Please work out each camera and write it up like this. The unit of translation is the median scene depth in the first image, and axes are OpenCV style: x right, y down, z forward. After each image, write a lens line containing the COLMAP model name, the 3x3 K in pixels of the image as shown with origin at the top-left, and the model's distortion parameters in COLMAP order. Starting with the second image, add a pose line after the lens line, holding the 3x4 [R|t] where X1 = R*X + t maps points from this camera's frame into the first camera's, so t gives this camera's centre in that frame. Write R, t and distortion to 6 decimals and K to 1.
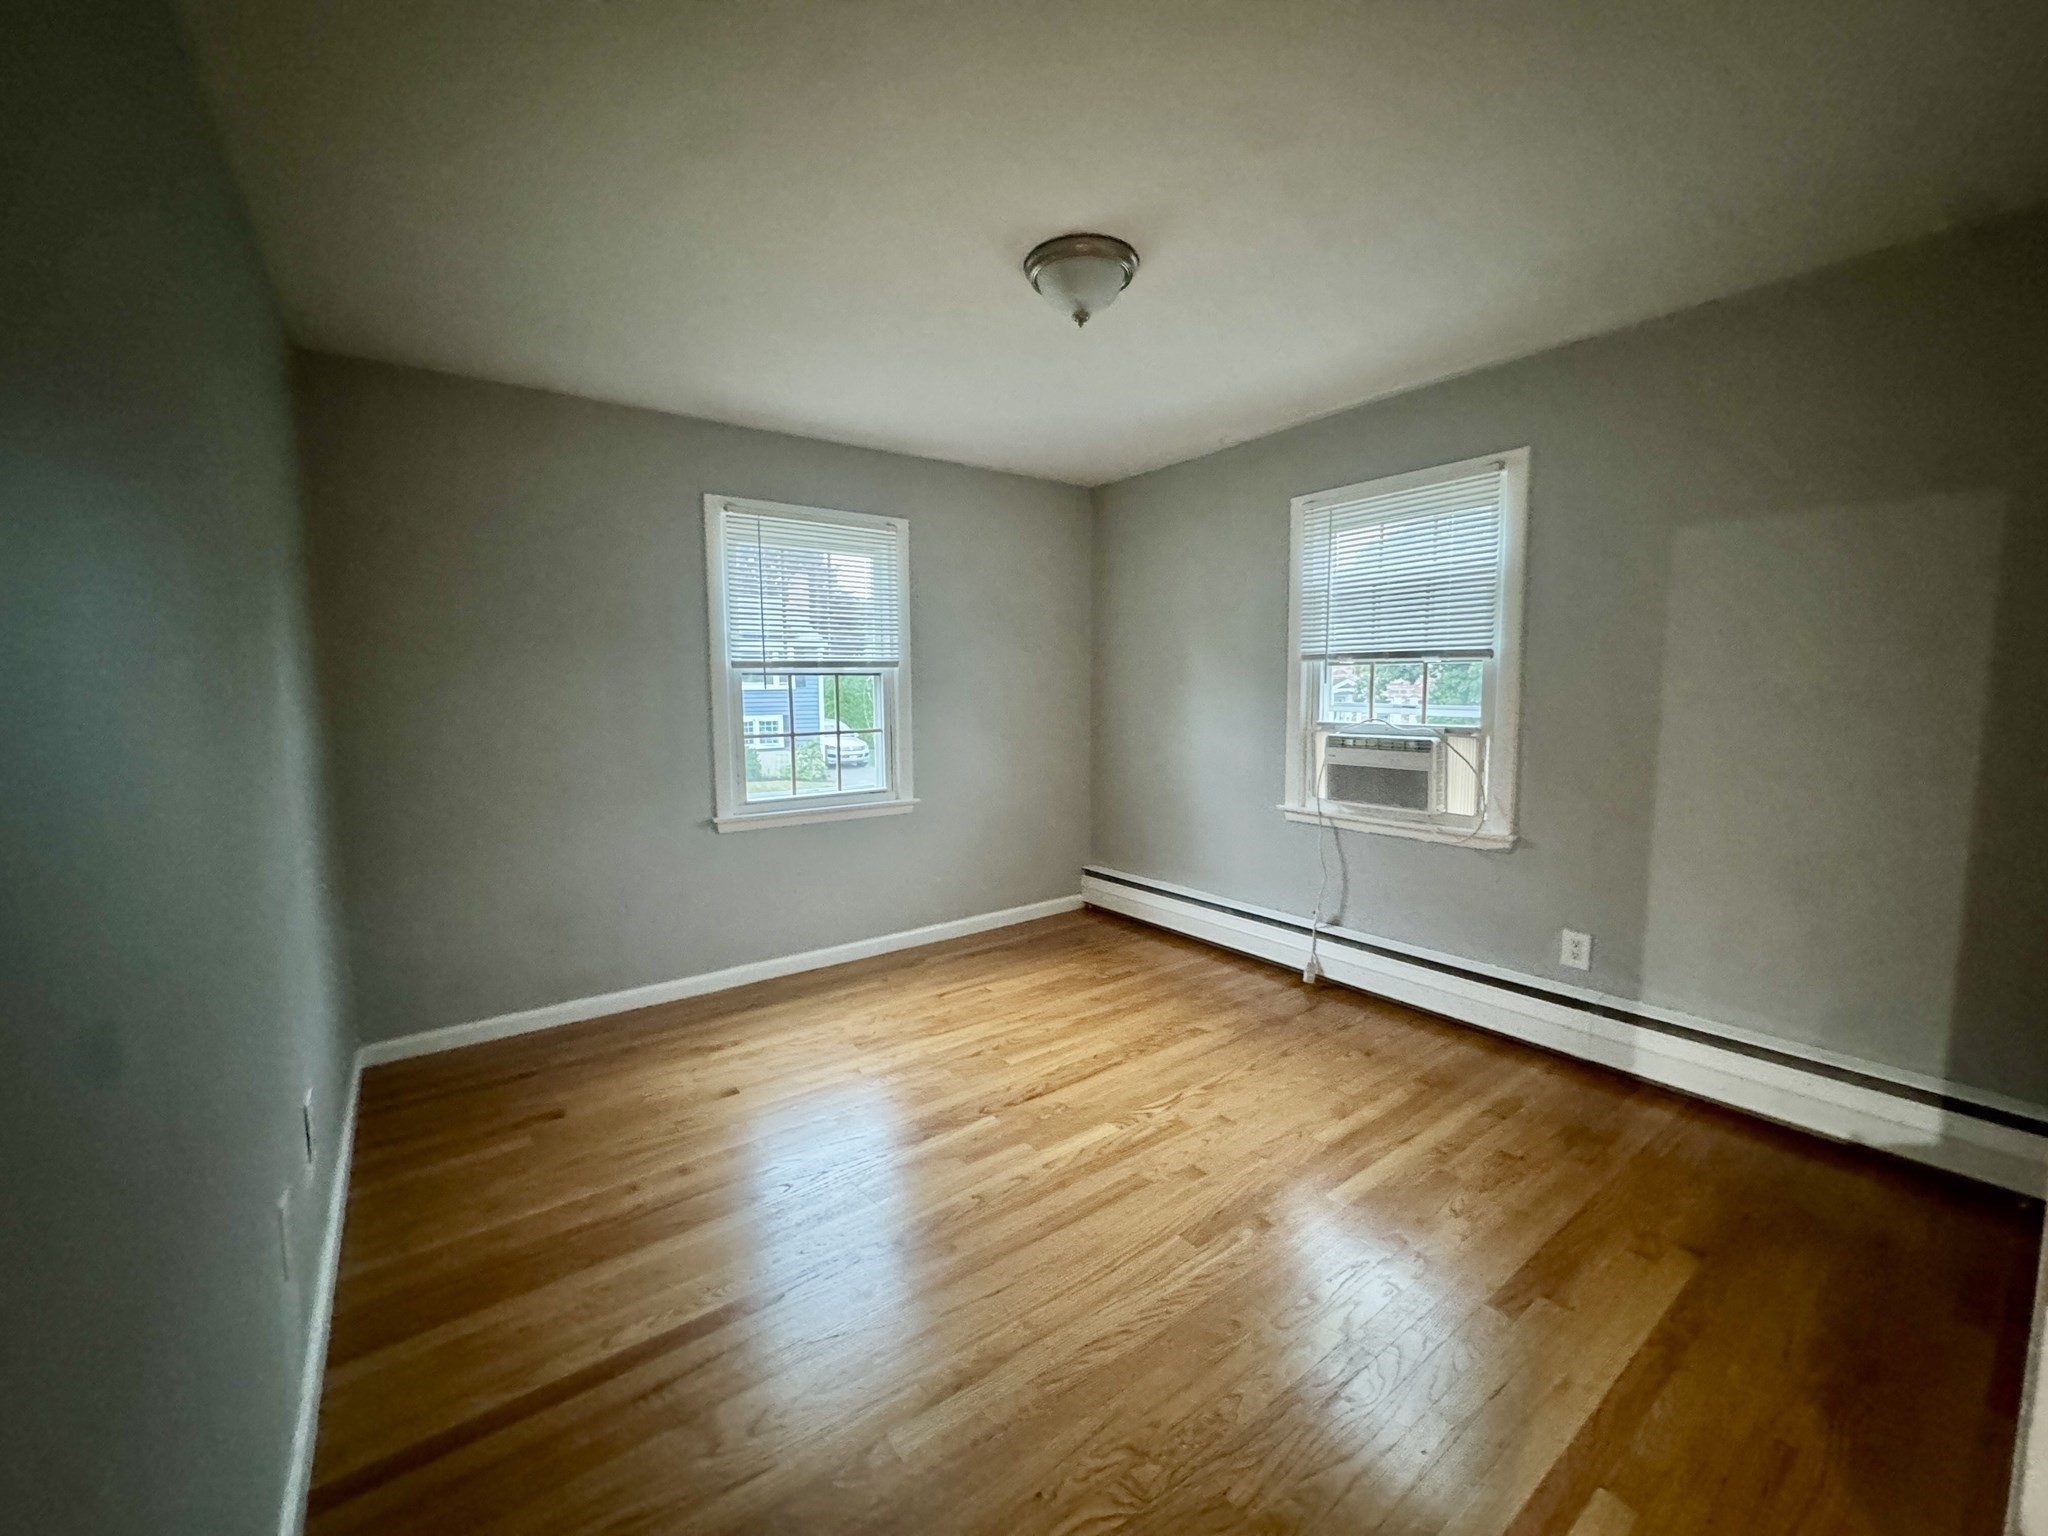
lens RADIAL K [[818.7, 0, 1022.7], [0, 818.7, 770.0], [0, 0, 1]] dist [-0.004681, 0.000327]
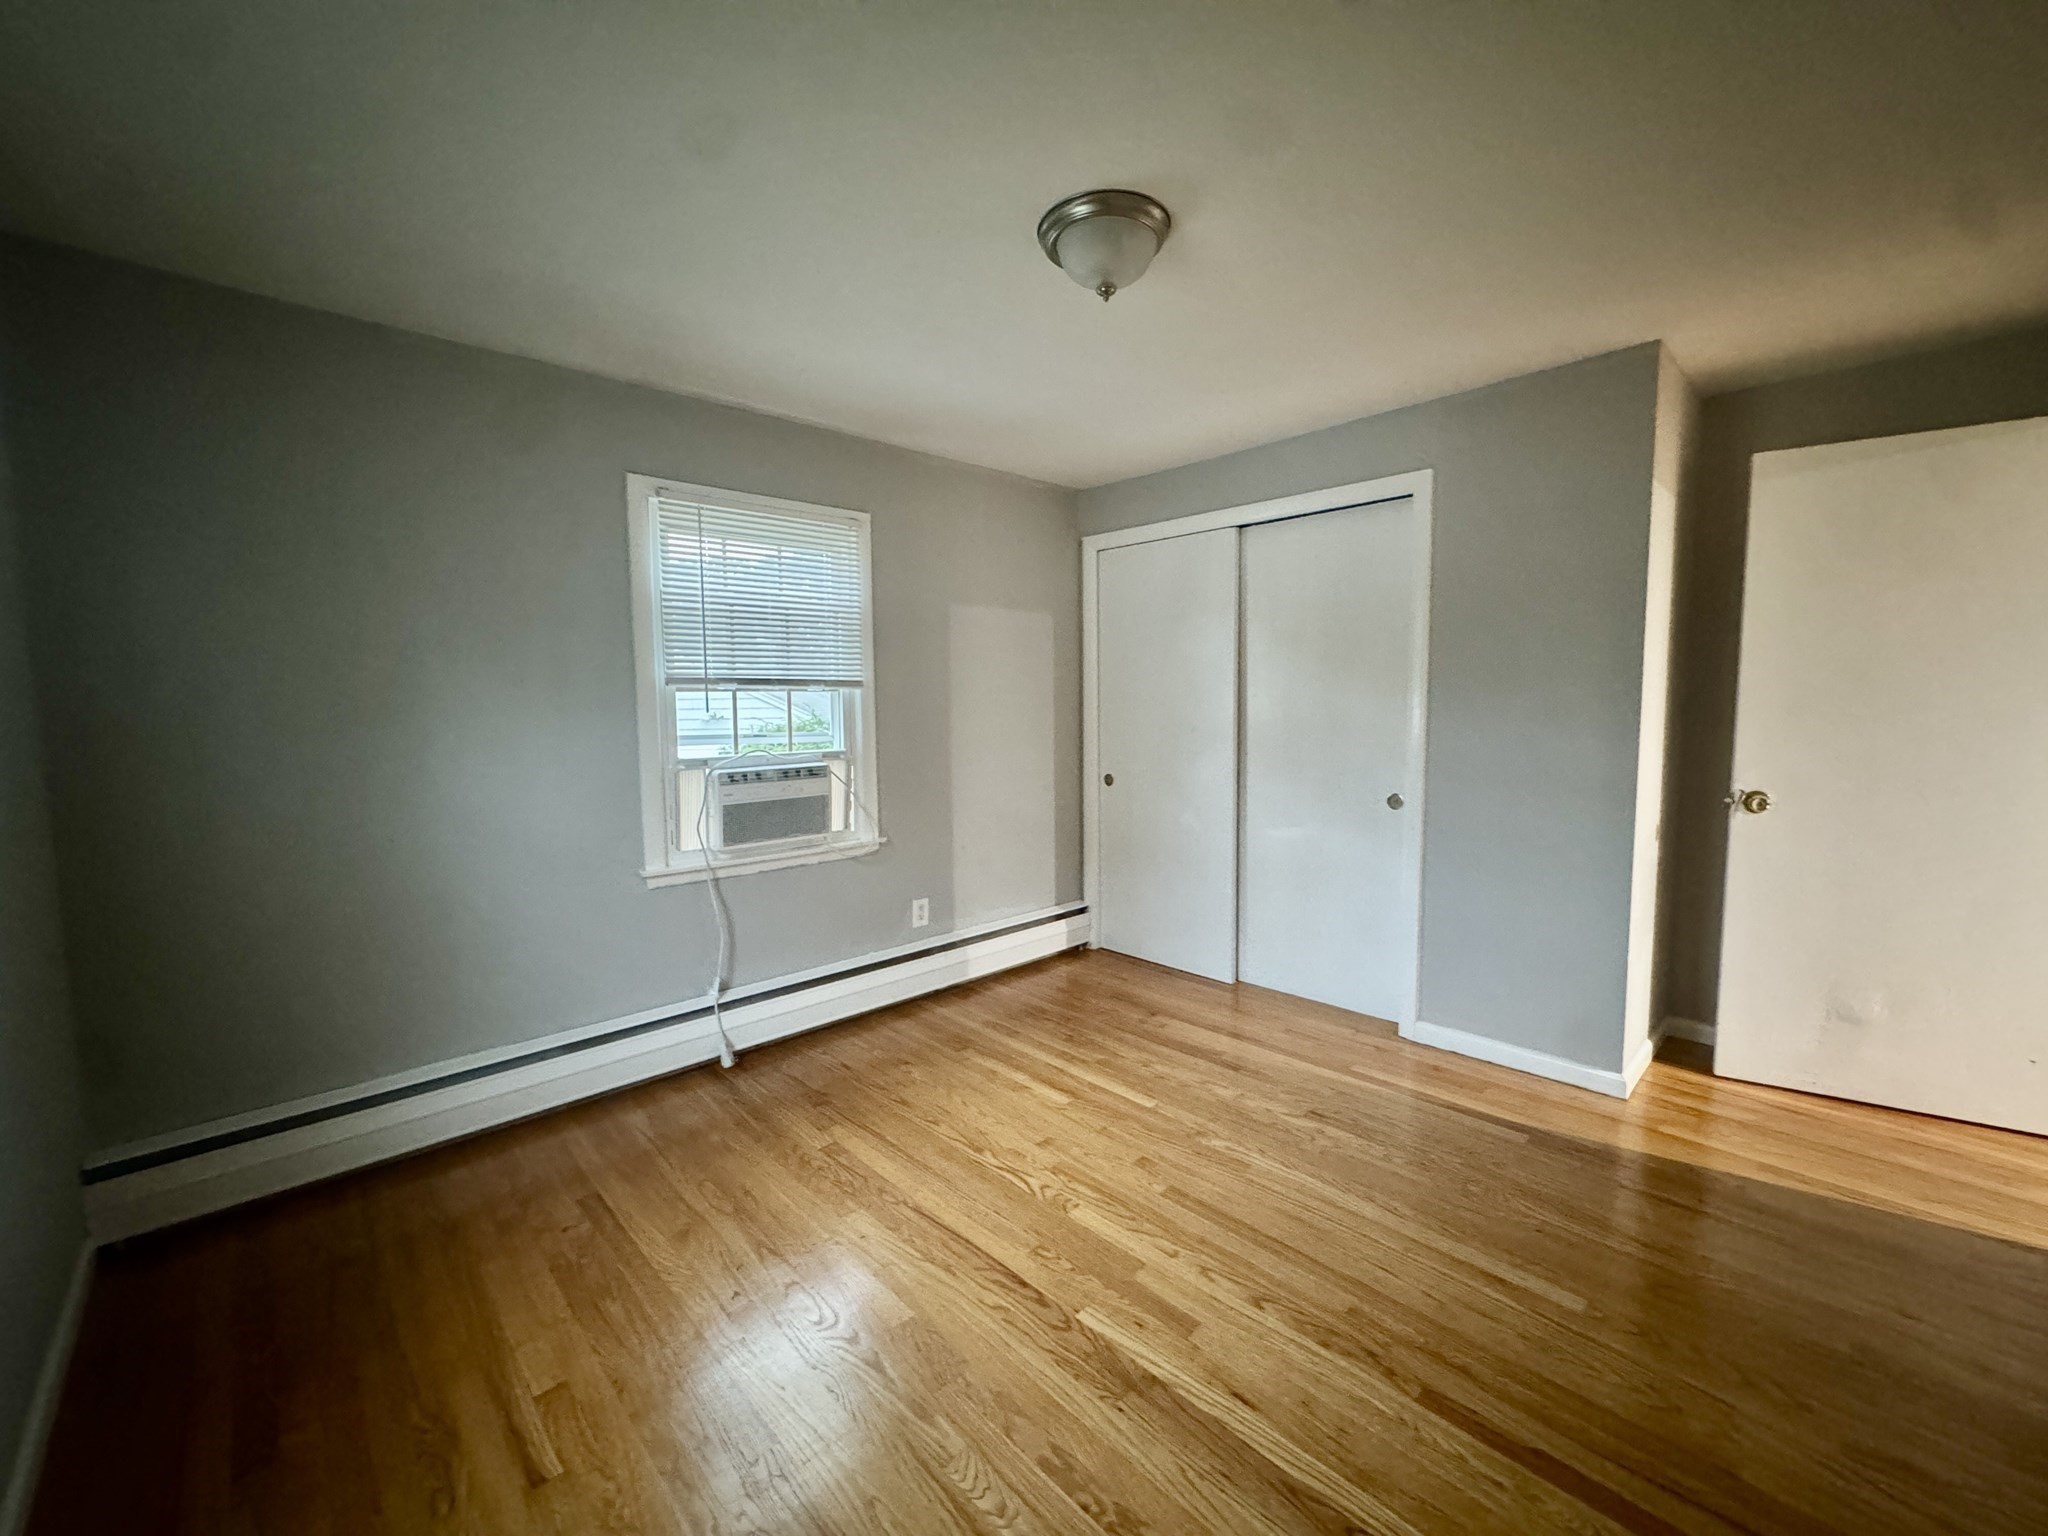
lens RADIAL K [[823.4, 0, 1024.0], [0, 823.4, 768.0], [0, 0, 1]] dist [0.000043, 0.000188]
pose [[-0.117868, -0.074219, 0.990252, -0.572833], [0.110023, 0.990087, 0.087303, -0.096526], [-0.986915, 0.119241, -0.108534, 0.859011]]
